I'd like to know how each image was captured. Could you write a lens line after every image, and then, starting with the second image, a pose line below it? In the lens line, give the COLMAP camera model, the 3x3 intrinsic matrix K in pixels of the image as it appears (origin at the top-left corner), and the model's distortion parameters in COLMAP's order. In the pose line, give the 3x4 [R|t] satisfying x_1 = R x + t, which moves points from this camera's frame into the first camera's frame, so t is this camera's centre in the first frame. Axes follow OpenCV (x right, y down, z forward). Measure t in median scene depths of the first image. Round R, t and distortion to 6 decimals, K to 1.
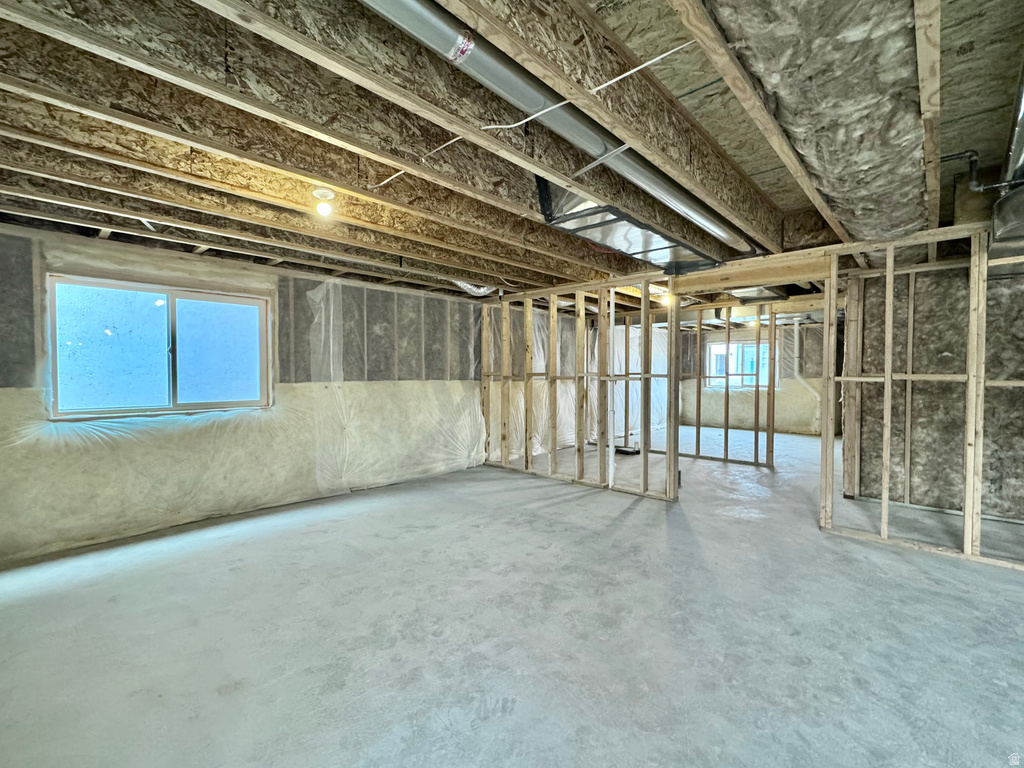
lens RADIAL K [[452.6, 0, 512.0], [0, 452.6, 384.0], [0, 0, 1]] dist [-0.000981, 0.000346]
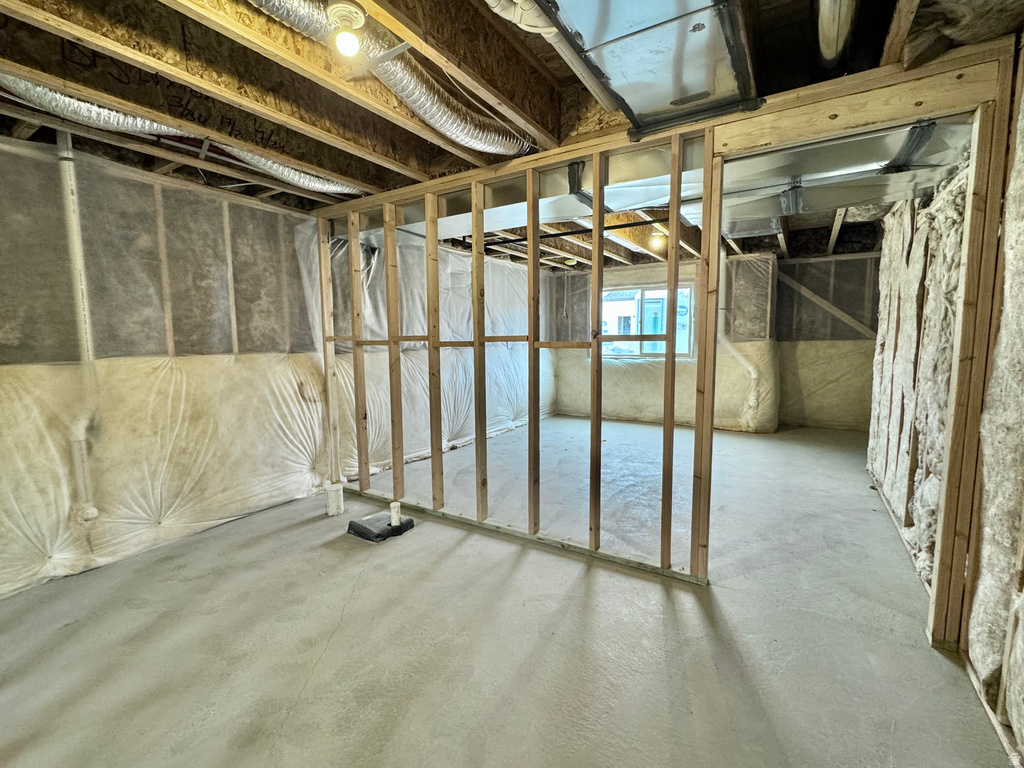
lens RADIAL K [[452.6, 0, 512.0], [0, 452.6, 384.0], [0, 0, 1]] dist [-0.000981, 0.000346]
pose [[0.982782, -0.029734, 0.182359, 0.207166], [0.015606, 0.996798, 0.078425, -0.008251], [-0.184107, -0.074229, 0.980099, 0.394218]]
